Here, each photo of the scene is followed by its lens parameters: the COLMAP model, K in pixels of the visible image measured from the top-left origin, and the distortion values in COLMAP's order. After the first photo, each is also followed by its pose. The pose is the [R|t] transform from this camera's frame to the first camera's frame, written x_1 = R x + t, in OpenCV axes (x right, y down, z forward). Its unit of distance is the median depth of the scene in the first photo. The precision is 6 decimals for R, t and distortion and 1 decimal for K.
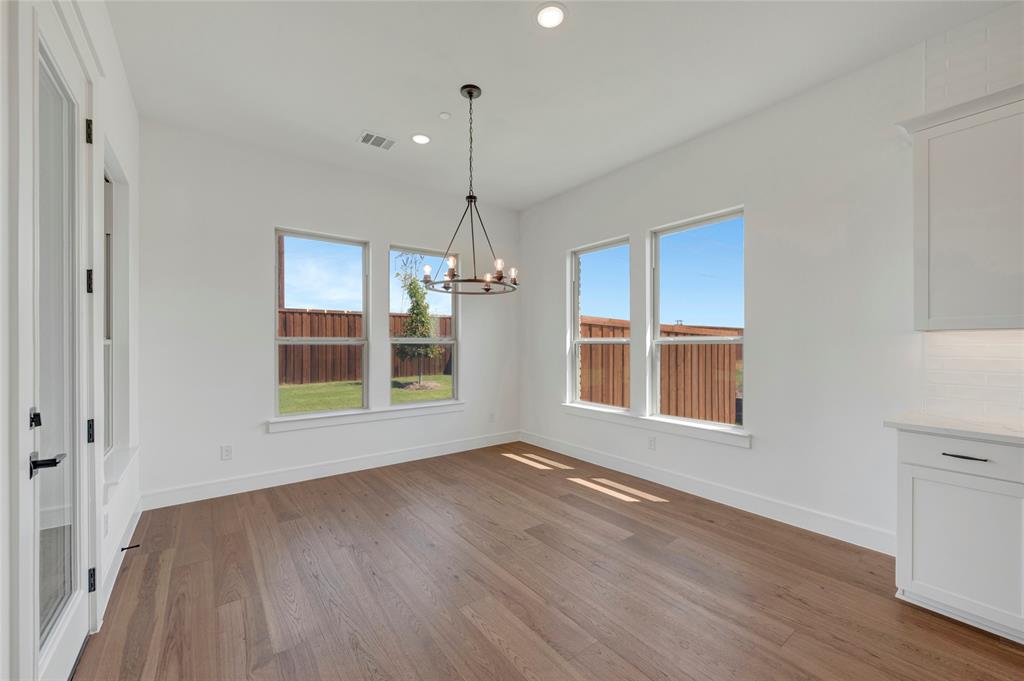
lens RADIAL K [[415.8, 0, 512.0], [0, 415.8, 340.5], [0, 0, 1]] dist [0.000865, 0.000112]
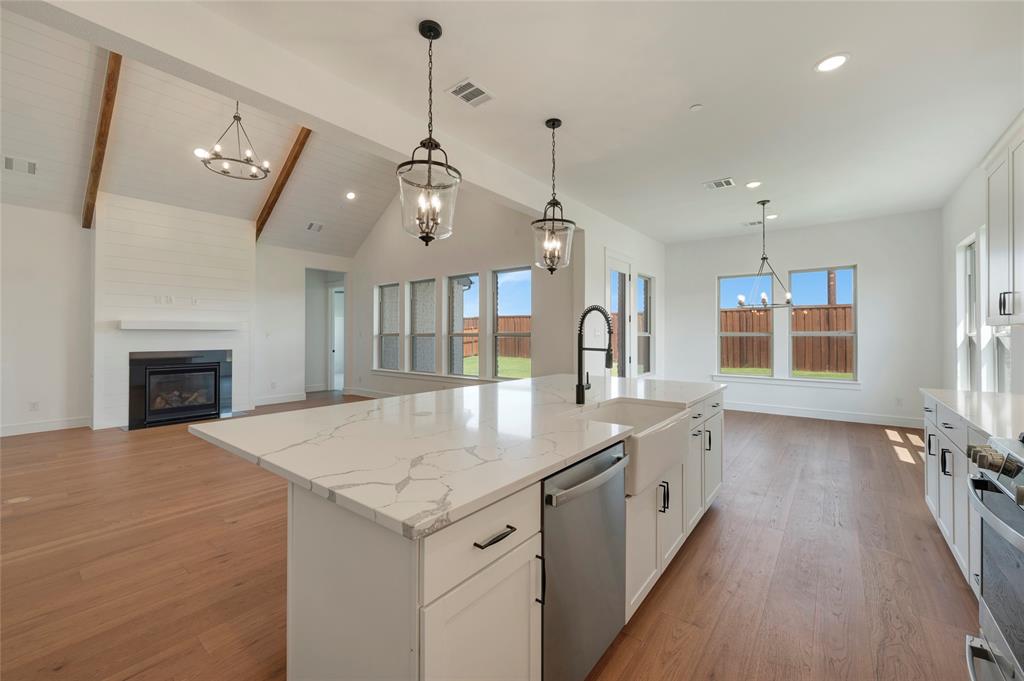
lens RADIAL K [[415.8, 0, 512.0], [0, 415.8, 340.5], [0, 0, 1]] dist [0.000865, 0.000112]
pose [[0.264160, 0.014517, -0.964370, 0.827893], [0.004300, 0.999859, 0.016229, -0.005131], [0.964469, -0.008434, 0.264060, -0.349874]]
